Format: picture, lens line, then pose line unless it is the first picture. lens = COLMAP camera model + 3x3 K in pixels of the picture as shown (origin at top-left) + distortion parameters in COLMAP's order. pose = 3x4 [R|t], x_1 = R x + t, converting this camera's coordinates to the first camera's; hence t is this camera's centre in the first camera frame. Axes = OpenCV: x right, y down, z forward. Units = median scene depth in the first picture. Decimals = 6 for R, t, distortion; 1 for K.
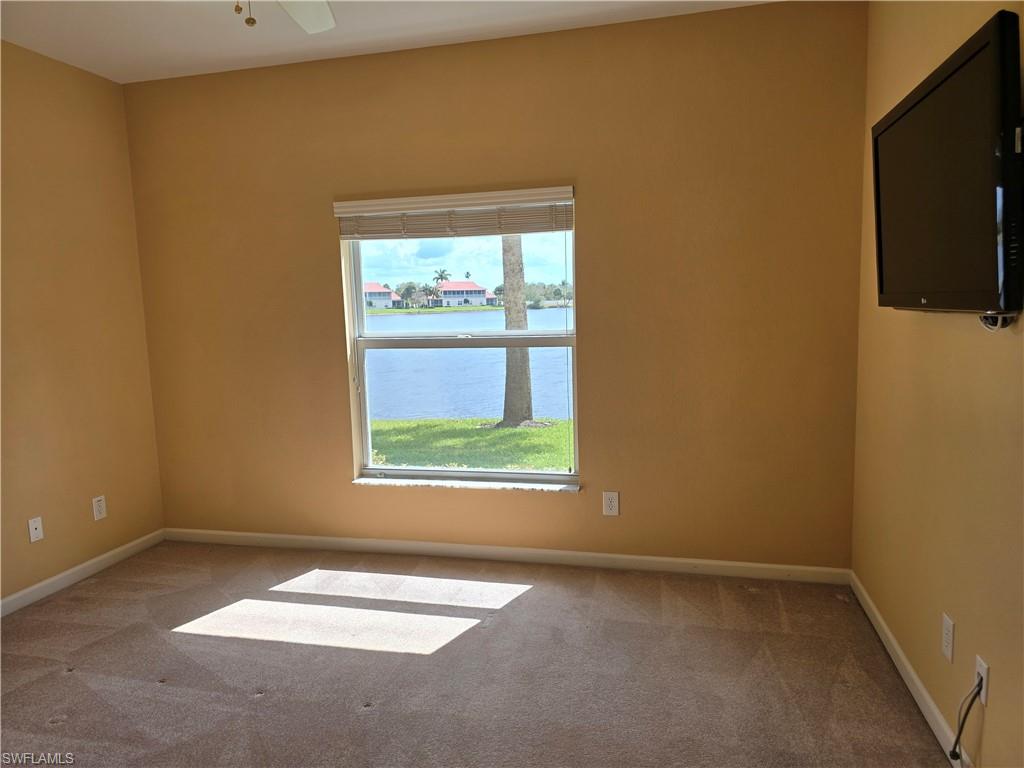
lens RADIAL K [[686.2, 0, 509.9], [0, 686.2, 381.3], [0, 0, 1]] dist [0.056716, -0.059494]
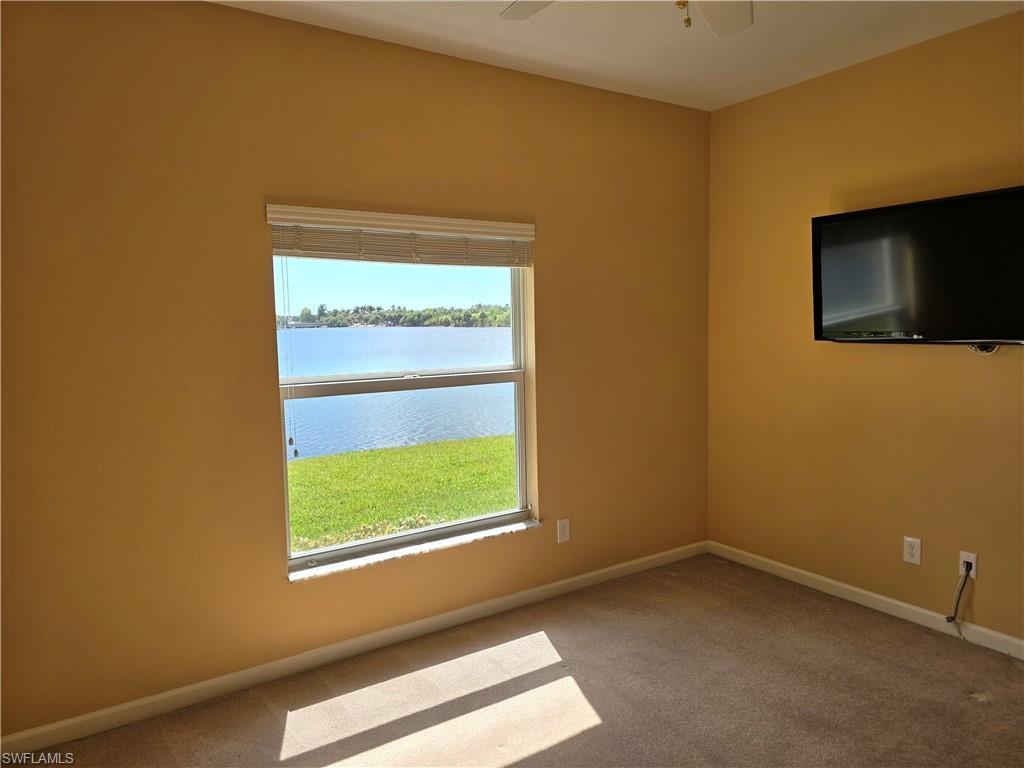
lens RADIAL K [[687.7, 0, 511.3], [0, 687.7, 374.2], [0, 0, 1]] dist [0.018952, -0.001567]
pose [[0.675711, -0.041514, 0.735996, -0.660363], [0.084126, 0.996233, -0.021044, -0.041971], [-0.732350, 0.076136, 0.676658, 0.337188]]
